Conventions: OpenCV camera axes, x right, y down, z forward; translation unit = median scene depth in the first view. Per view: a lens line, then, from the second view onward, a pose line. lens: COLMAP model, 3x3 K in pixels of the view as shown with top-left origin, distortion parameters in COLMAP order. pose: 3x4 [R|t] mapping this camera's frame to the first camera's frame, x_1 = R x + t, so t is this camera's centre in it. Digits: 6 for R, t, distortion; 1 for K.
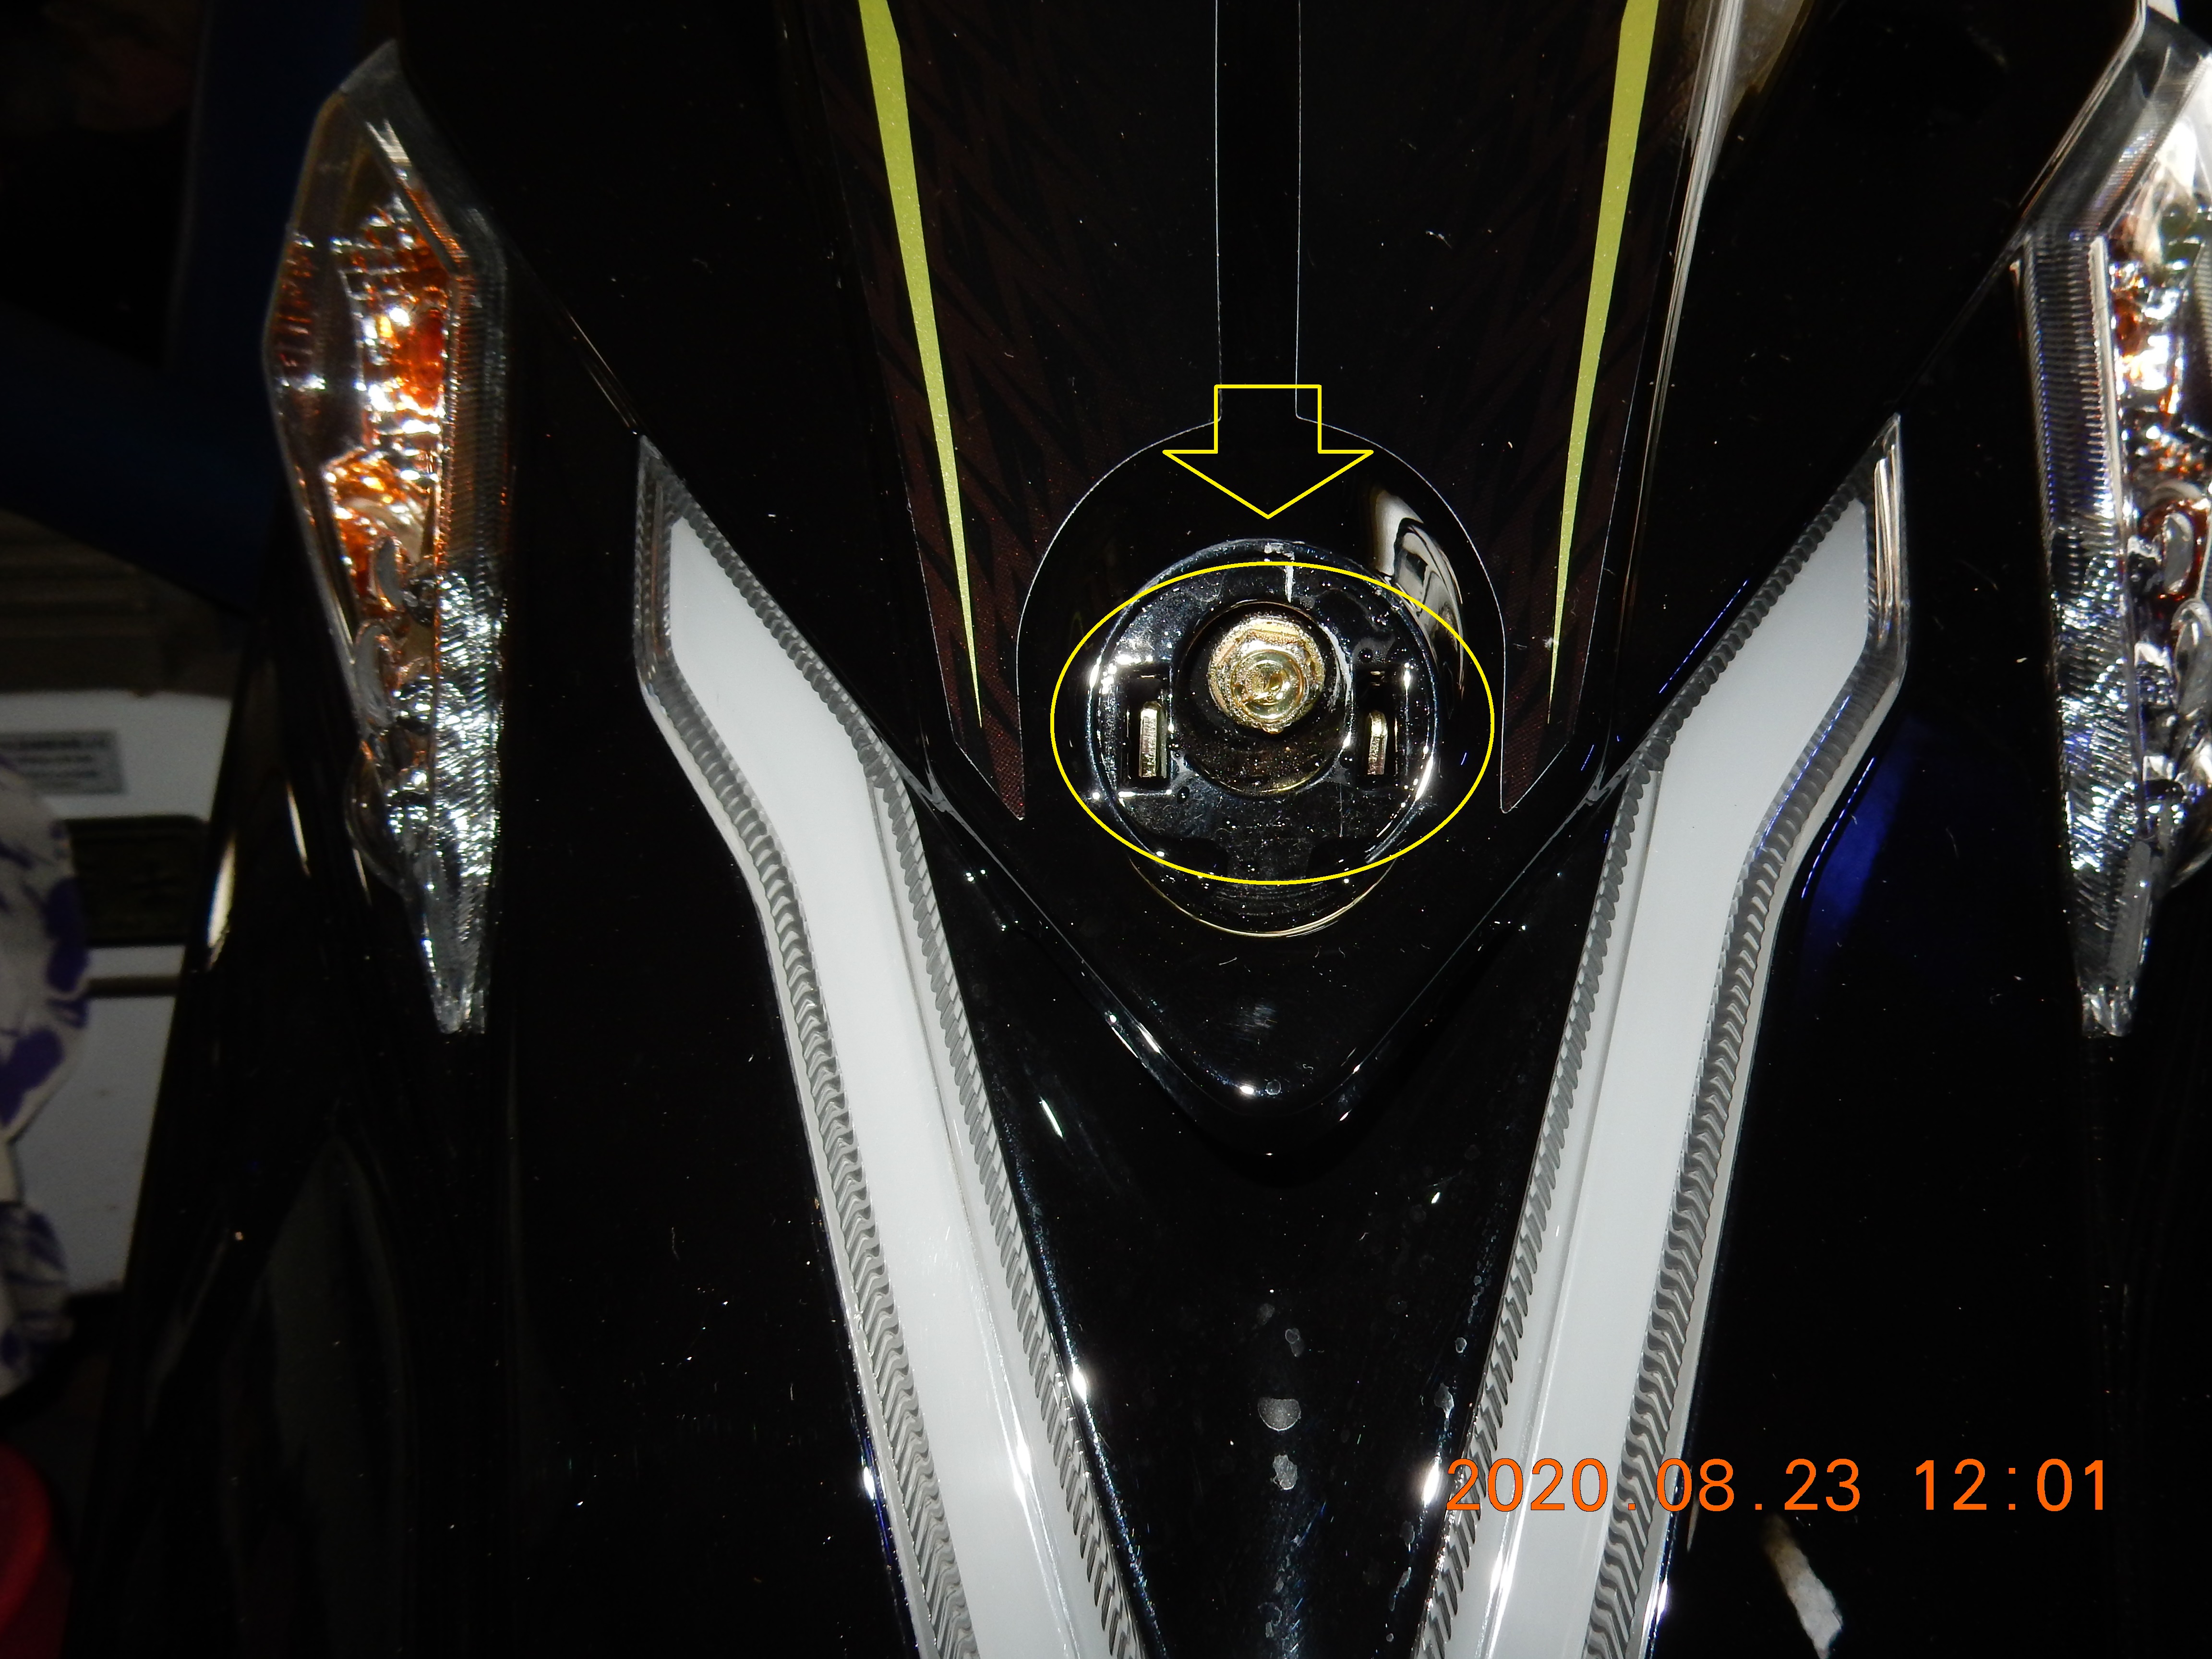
lens RADIAL K [[1573.2, 0, 1106.0], [0, 1573.2, 829.5], [0, 0, 1]] dist [0.010018, 0.007328]
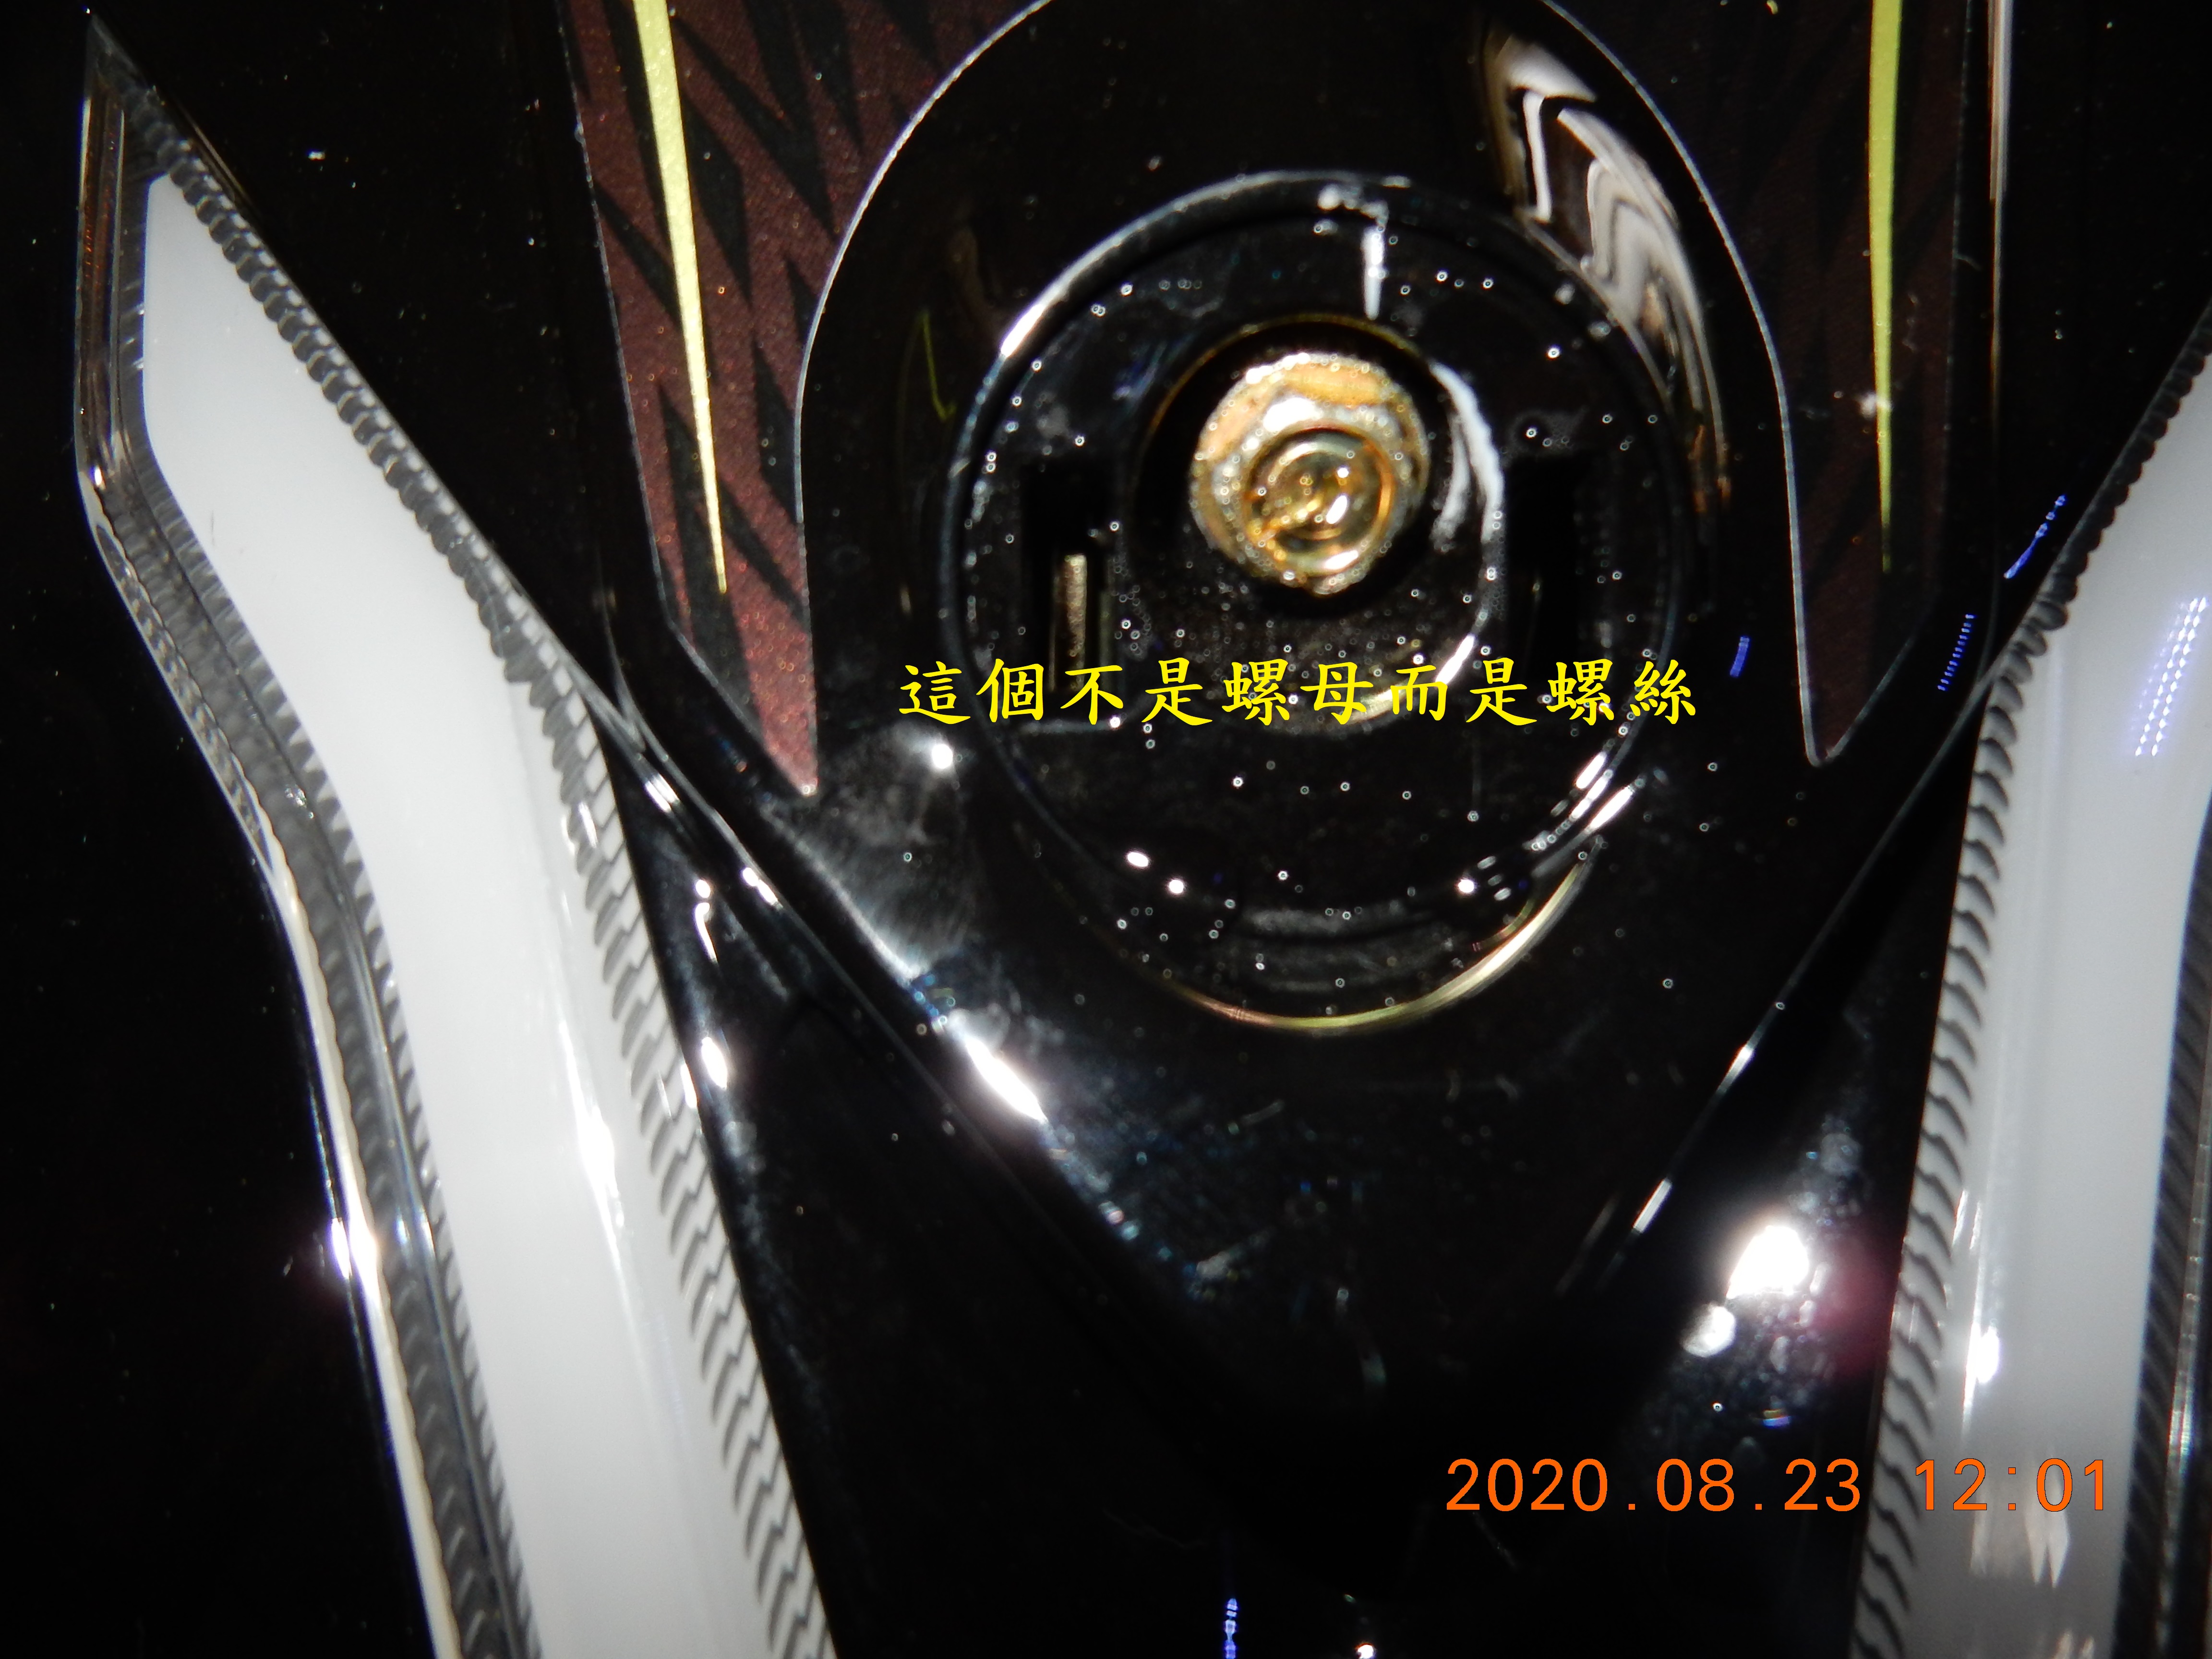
lens RADIAL K [[1640.0, 0, 1106.0], [0, 1640.0, 829.5], [0, 0, 1]] dist [0.001584, 0.004602]
pose [[0.996997, -0.022903, 0.073970, -0.002014], [0.012962, 0.991140, 0.132186, -0.056503], [-0.076342, -0.130830, 0.988461, 0.480853]]
